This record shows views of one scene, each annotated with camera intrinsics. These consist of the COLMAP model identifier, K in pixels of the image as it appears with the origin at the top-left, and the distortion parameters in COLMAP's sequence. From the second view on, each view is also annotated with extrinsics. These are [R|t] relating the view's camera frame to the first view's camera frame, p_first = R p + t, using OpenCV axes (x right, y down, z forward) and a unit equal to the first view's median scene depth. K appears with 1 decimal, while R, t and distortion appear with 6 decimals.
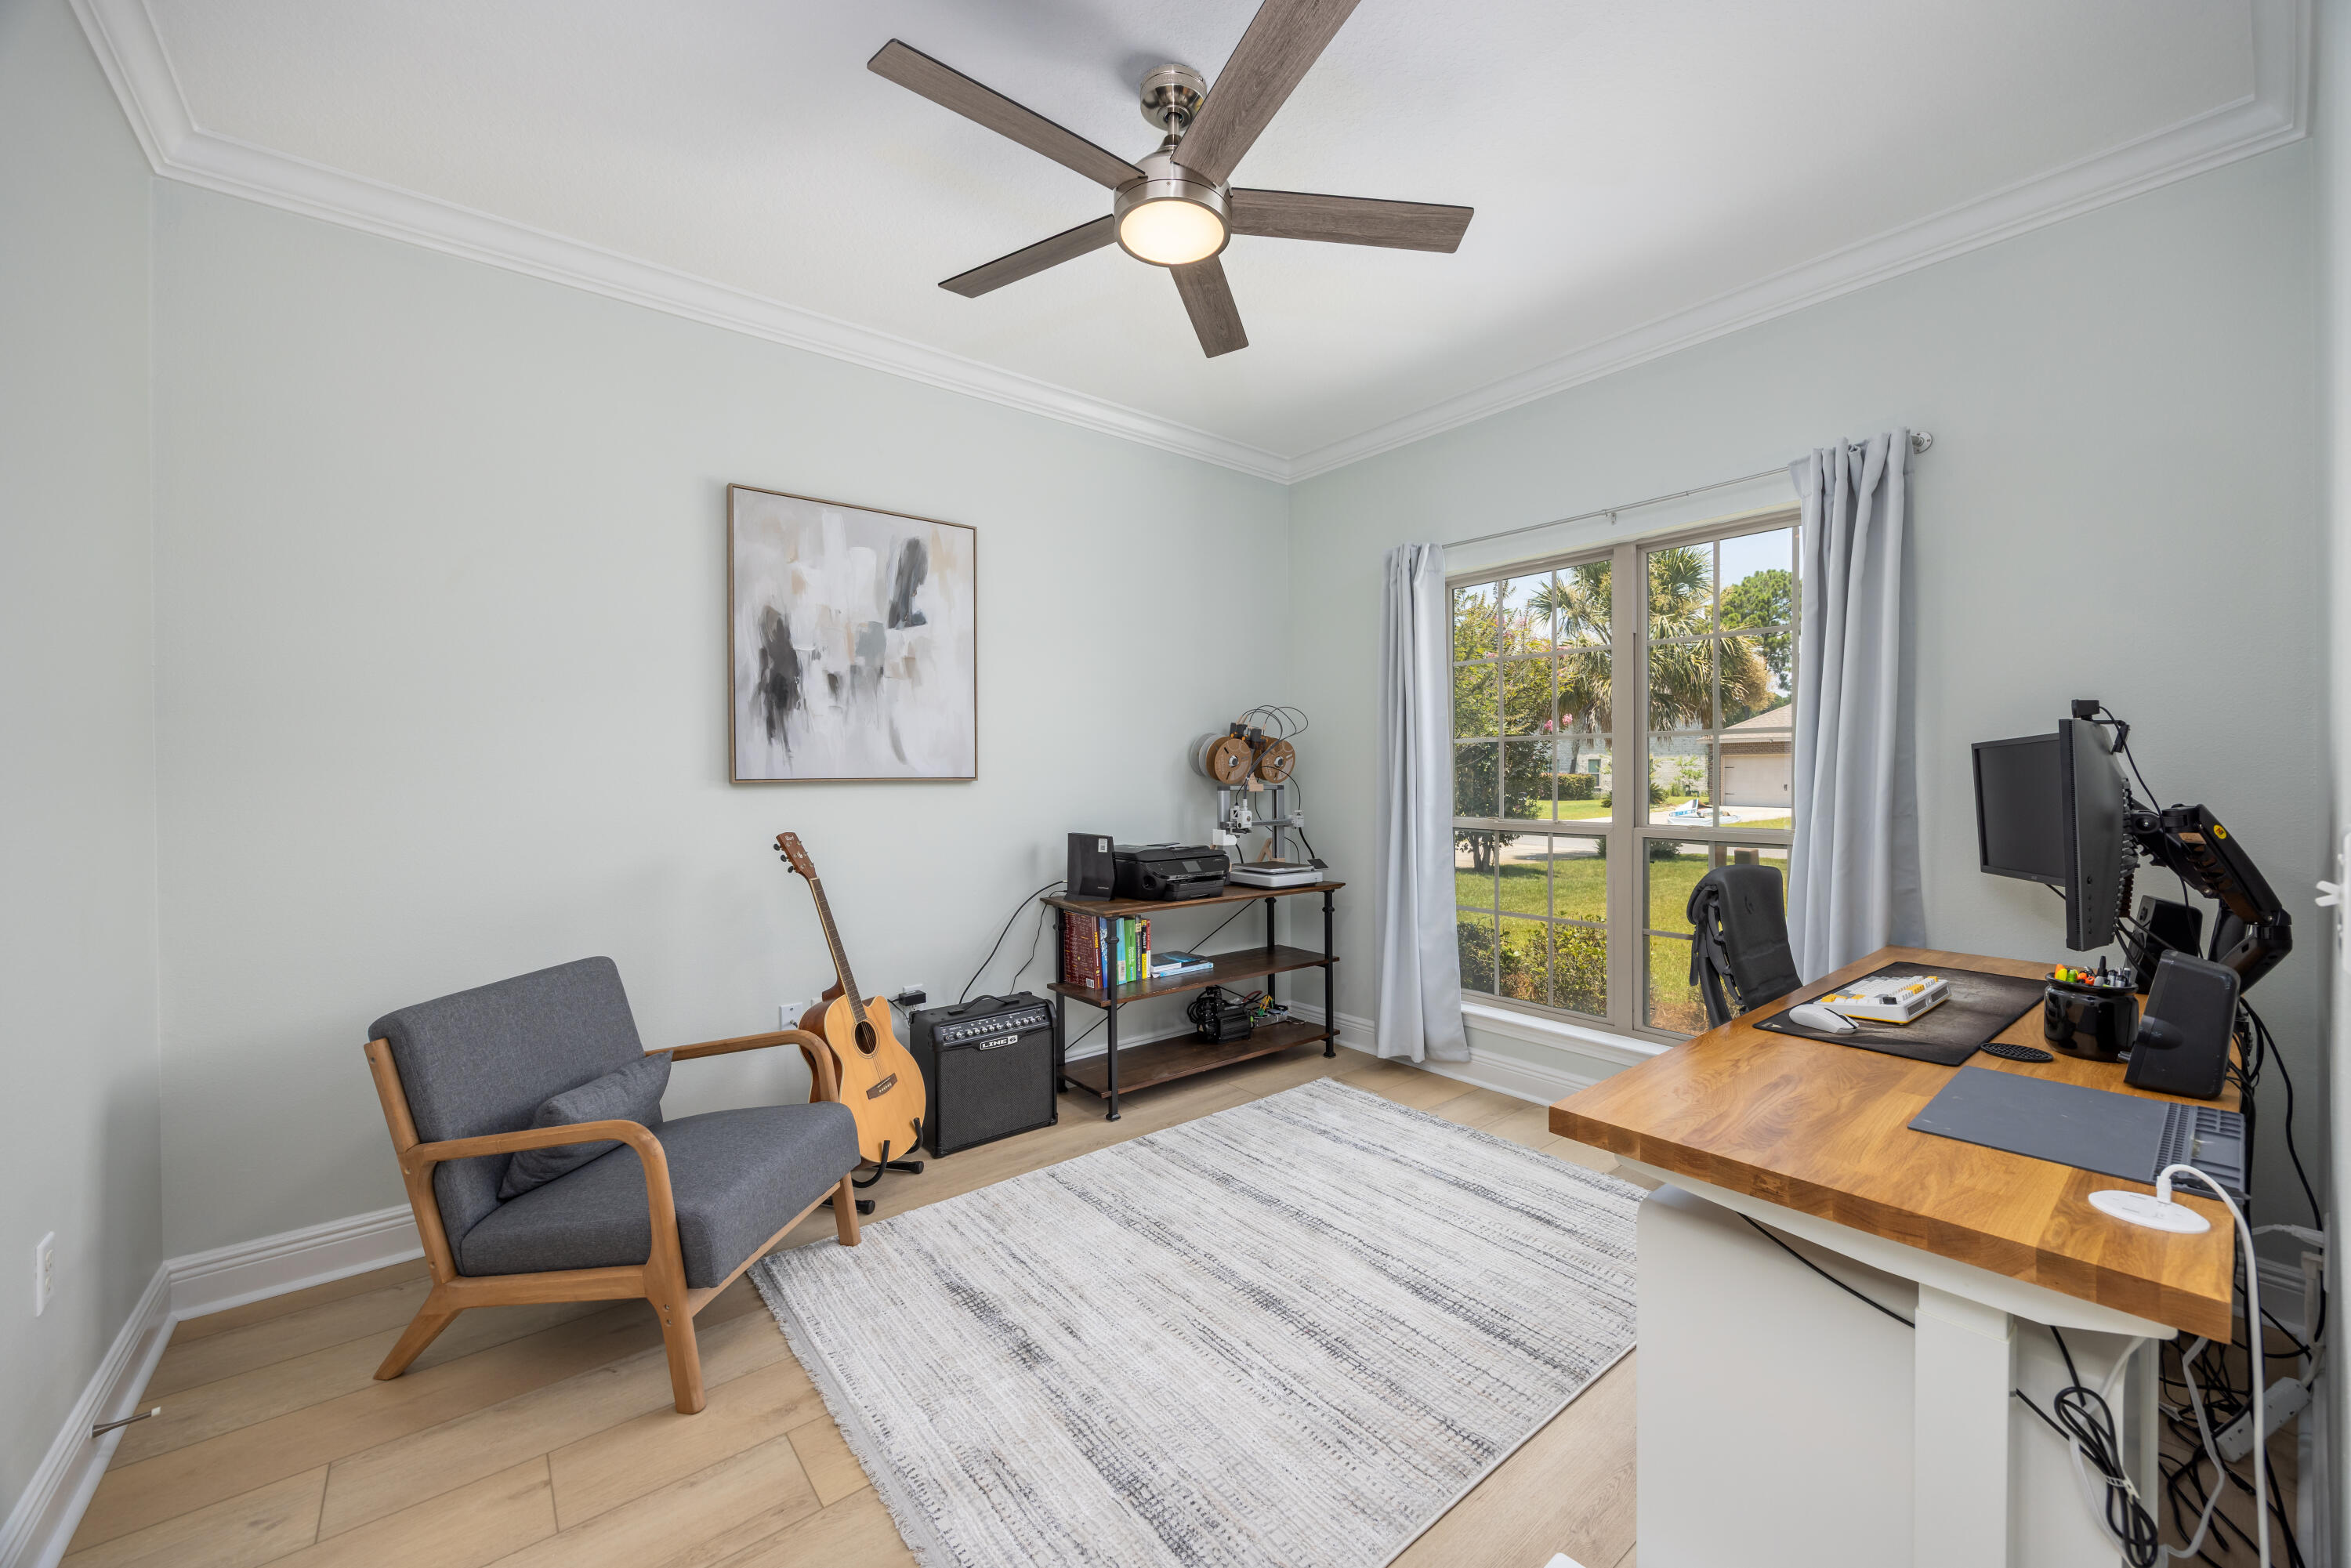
lens RADIAL K [[902.5, 0, 1141.2], [0, 902.5, 775.8], [0, 0, 1]] dist [-0.000326, 0.000058]
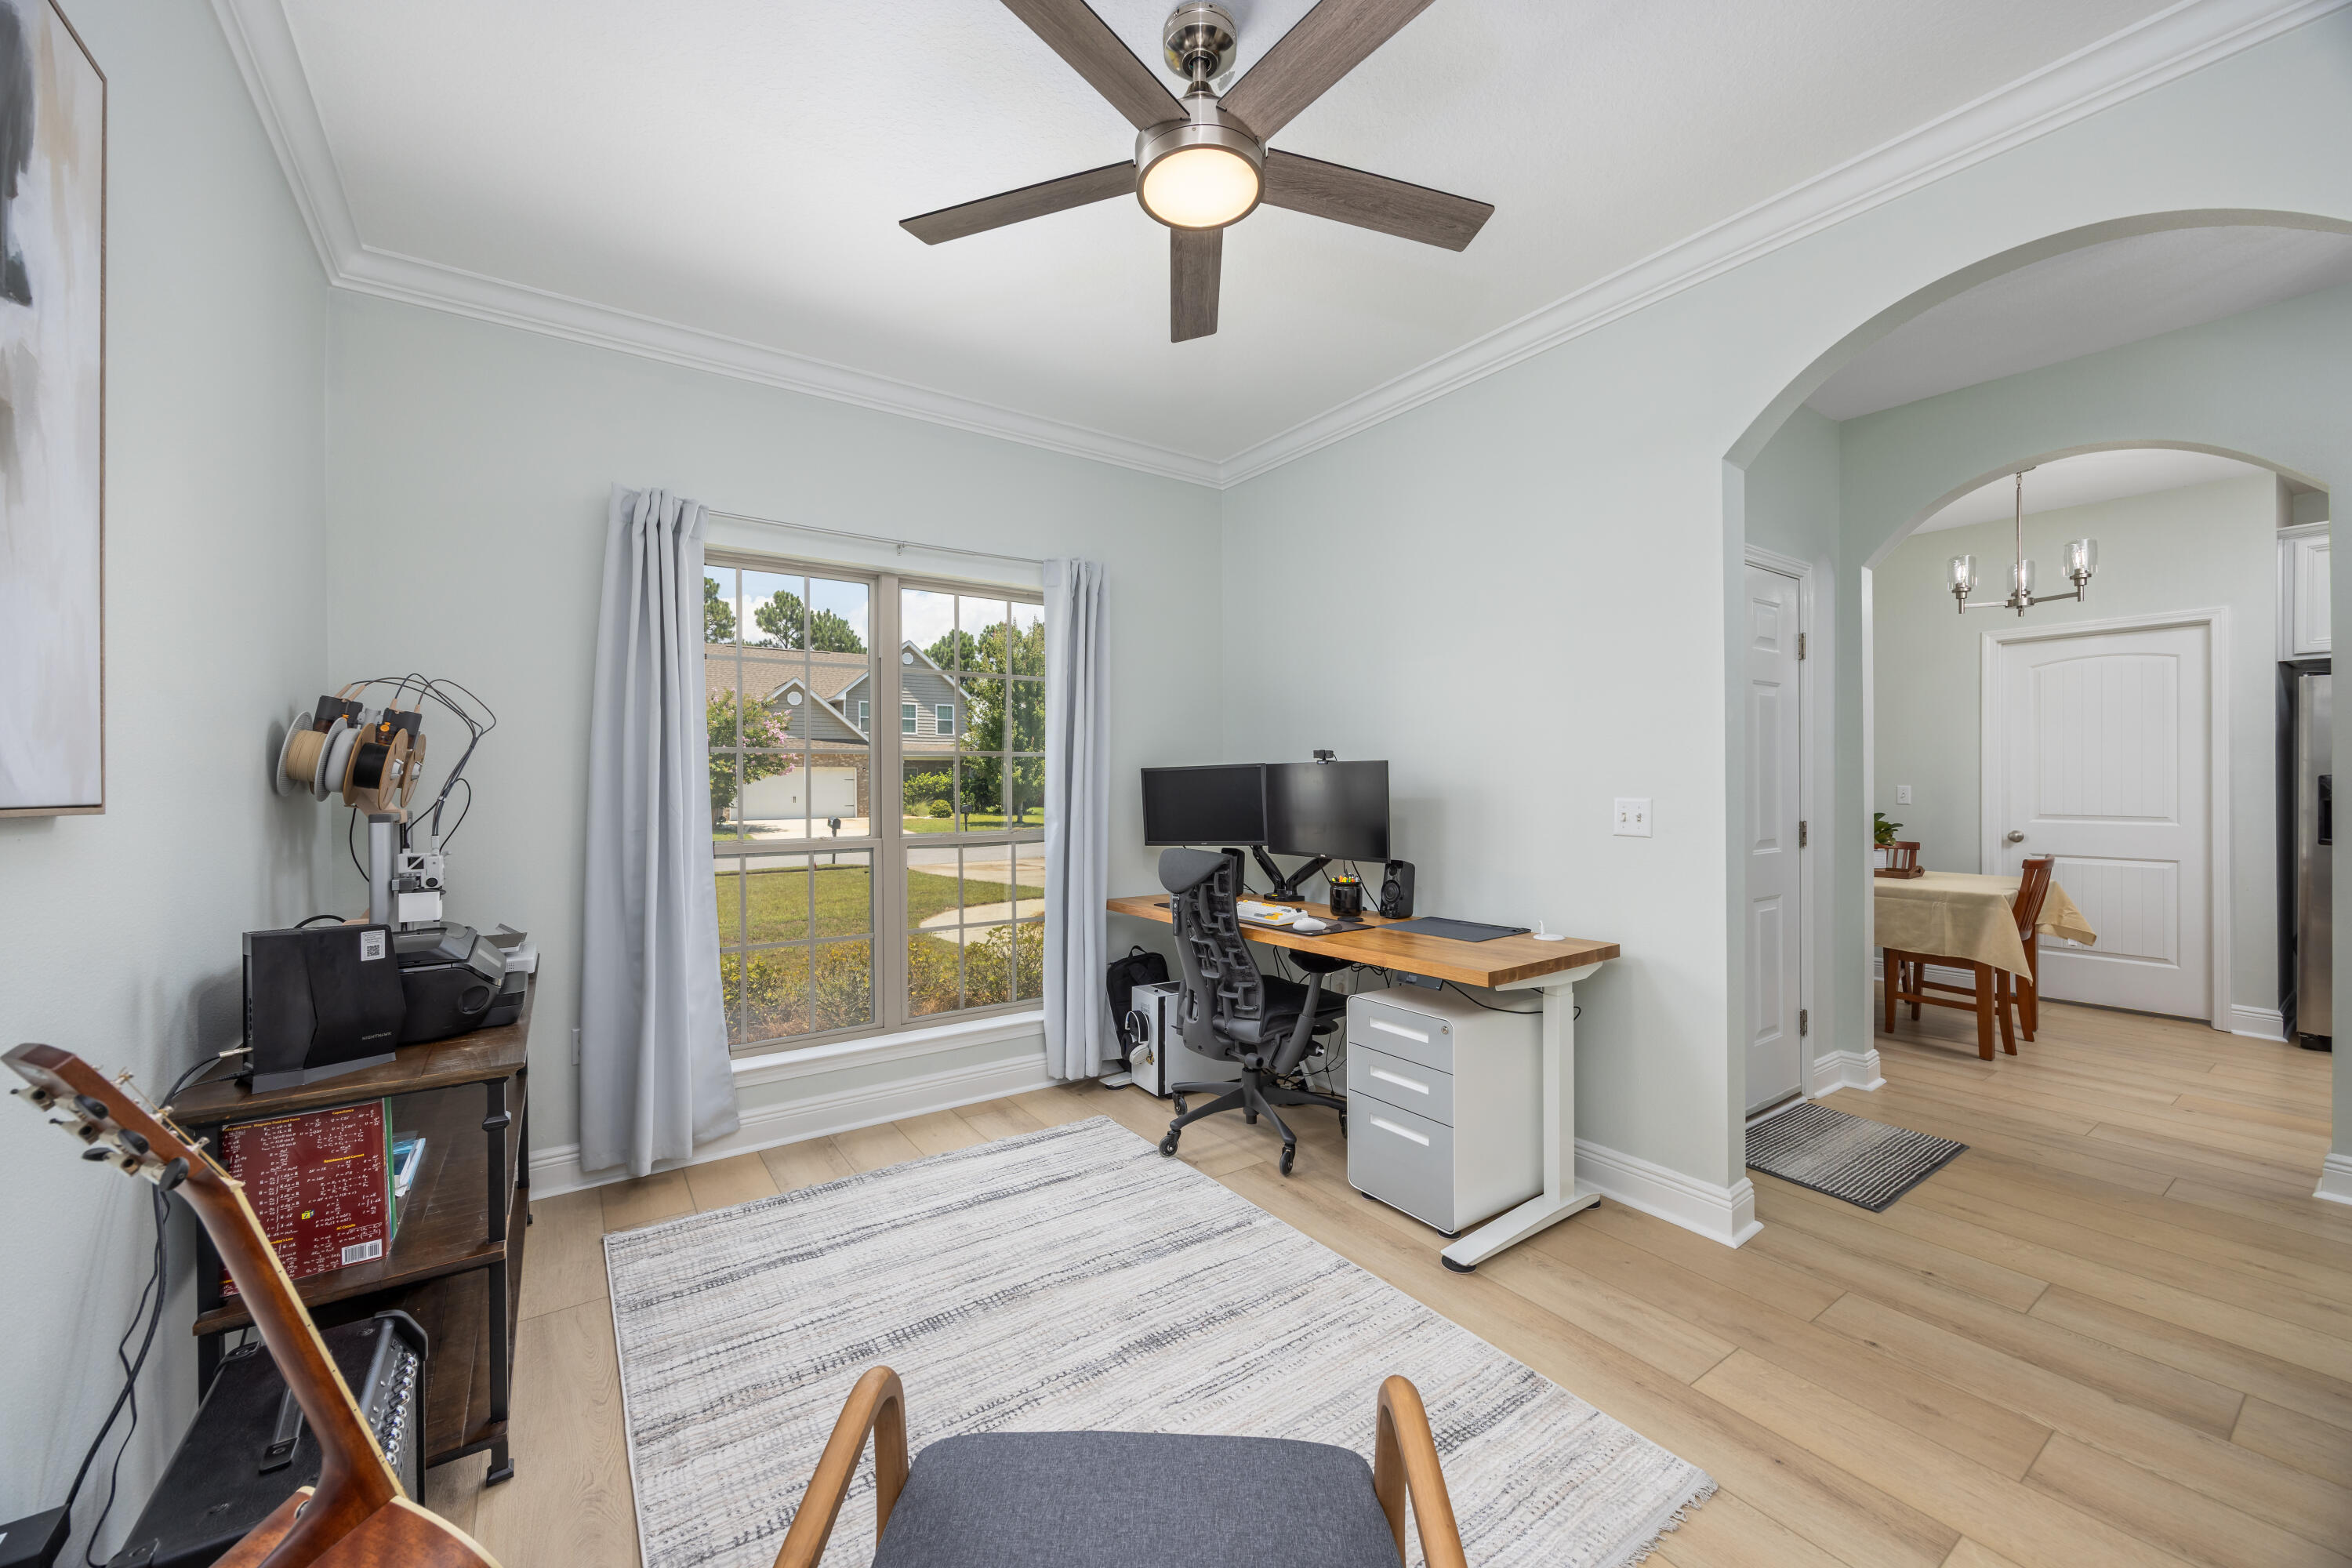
lens RADIAL K [[915.9, 0, 1213.4], [0, 915.9, 768.7], [0, 0, 1]] dist [0.000909, 0.000135]
pose [[0.025501, 0.016532, 0.999538, -0.587544], [0.006809, 0.999837, -0.016711, -0.004045], [-0.999652, 0.007232, 0.025384, 0.638683]]
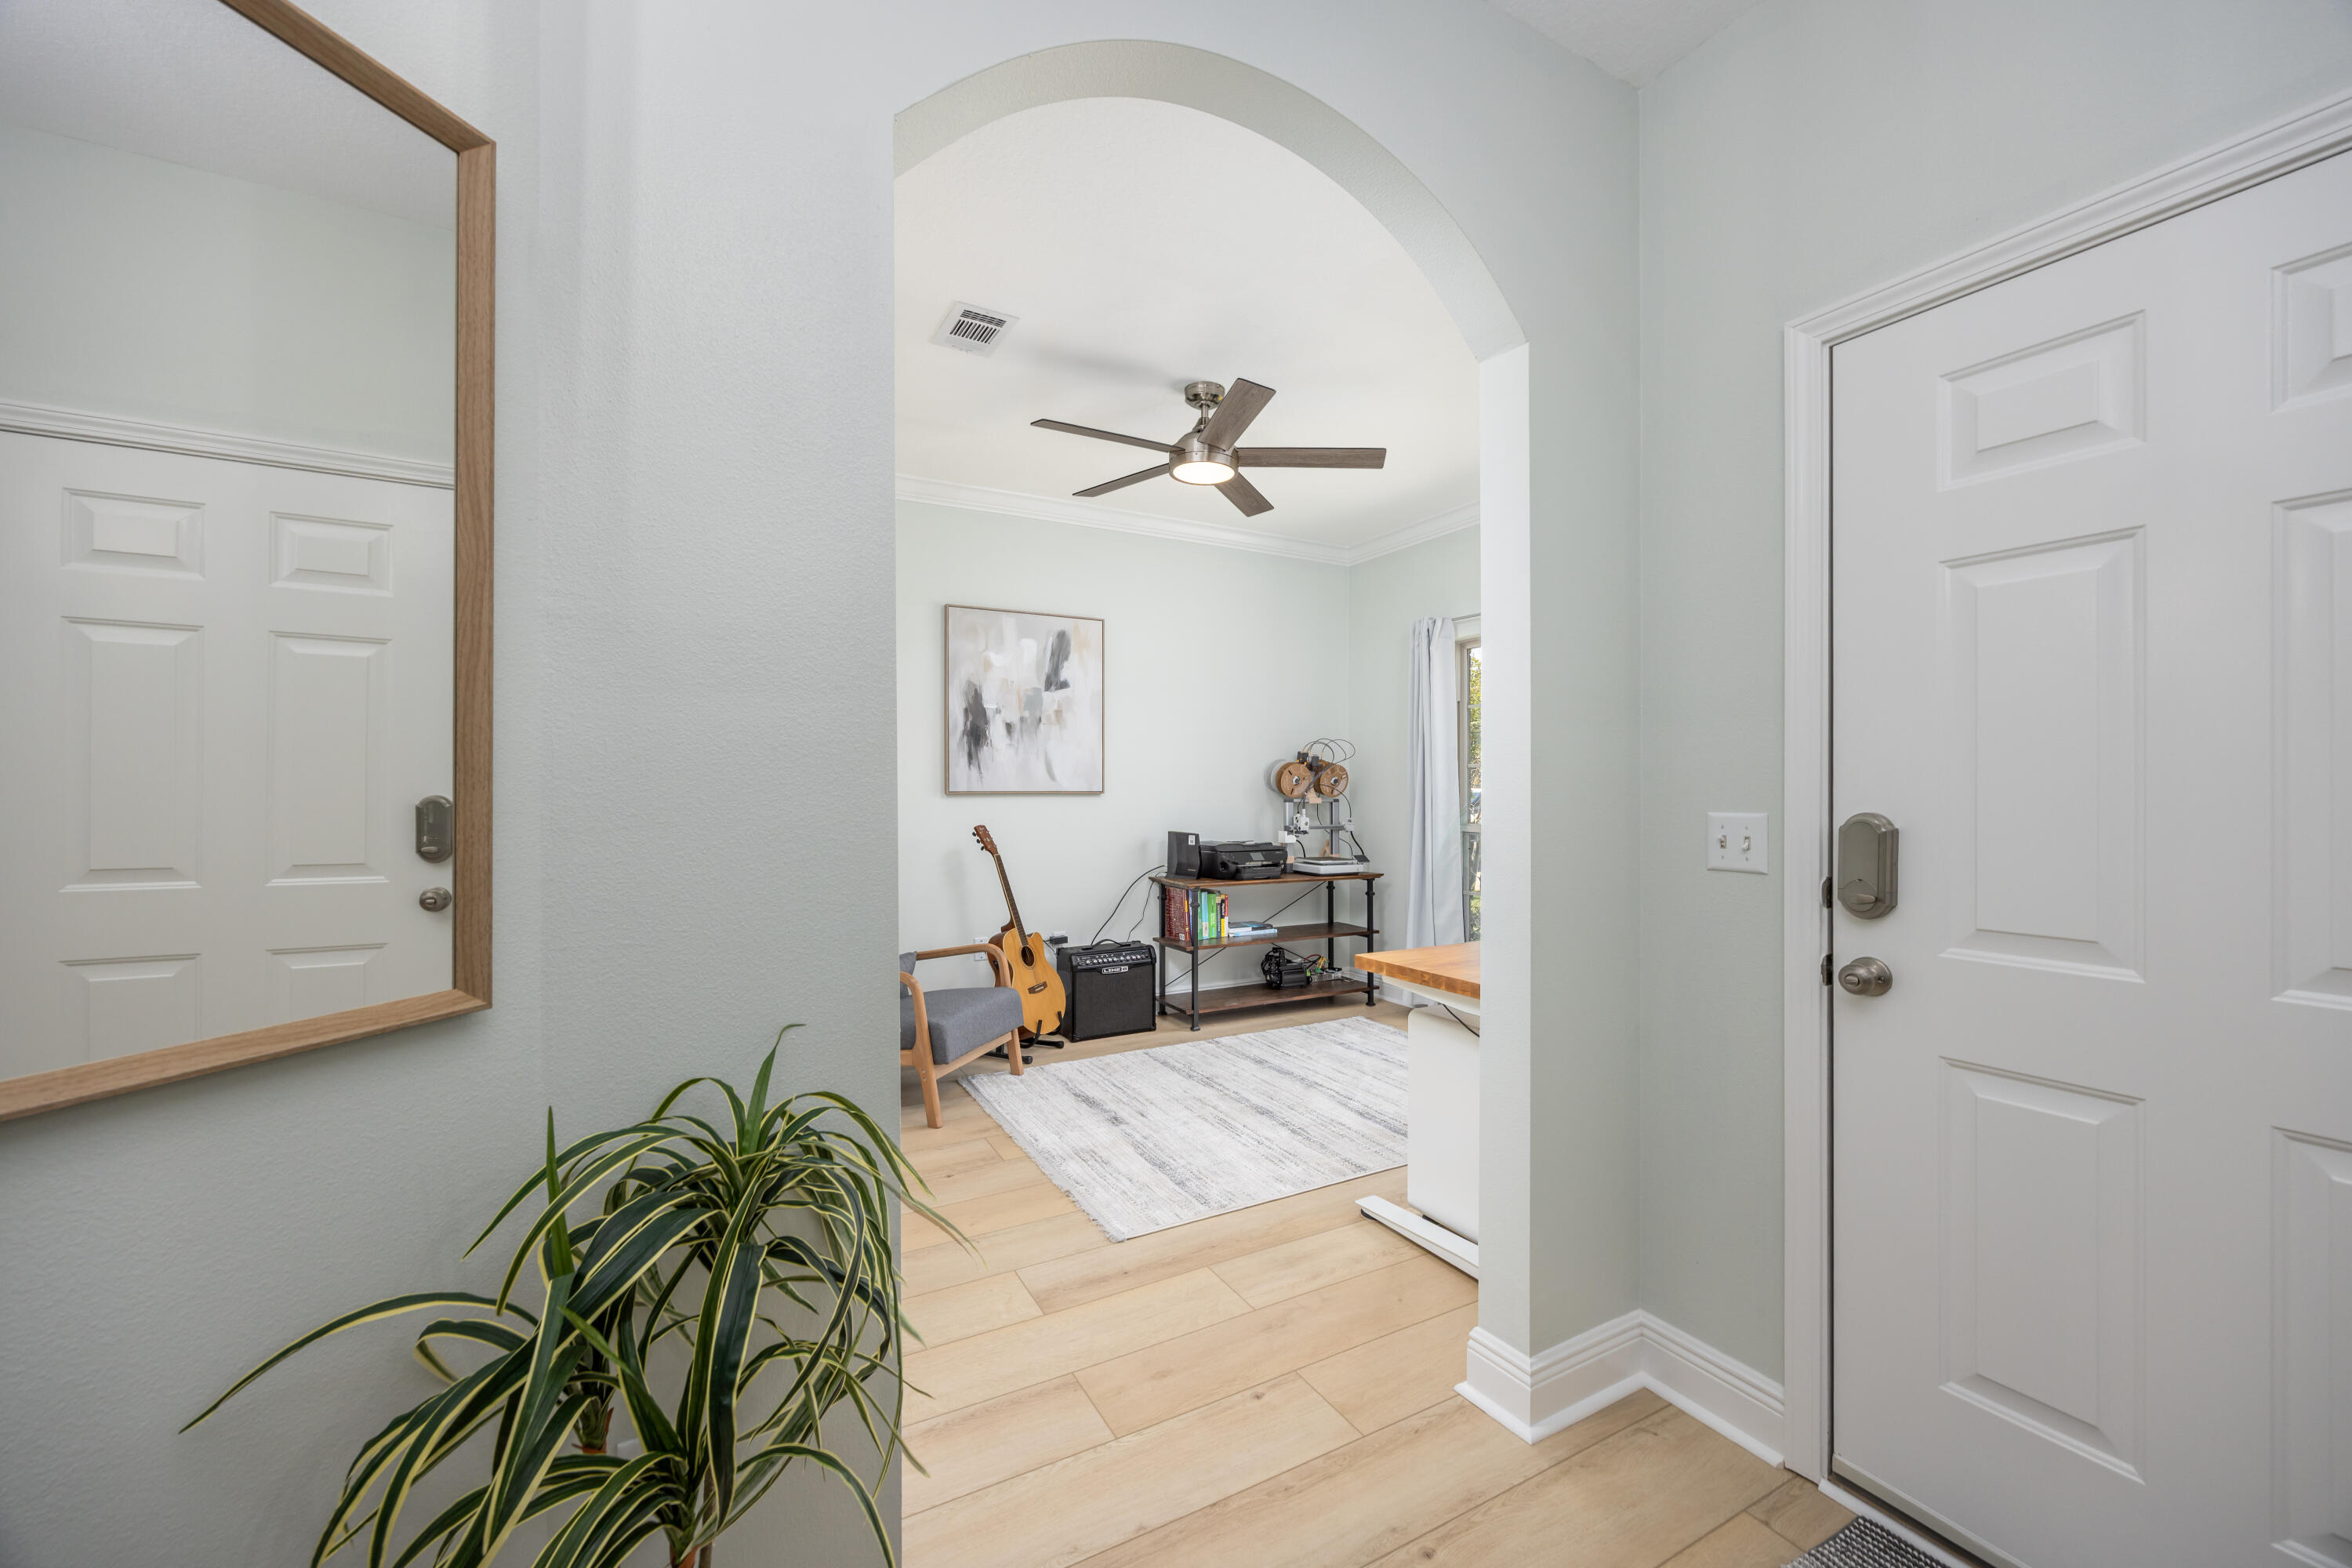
lens RADIAL K [[905.1, 0, 1176.0], [0, 905.1, 784.0], [0, 0, 1]] dist [0.000174, -0.000005]
pose [[0.990282, 0.003562, -0.139032, 0.146881], [-0.004906, 0.999945, -0.009323, 0.003130], [0.138991, 0.009915, 0.990244, -0.460646]]
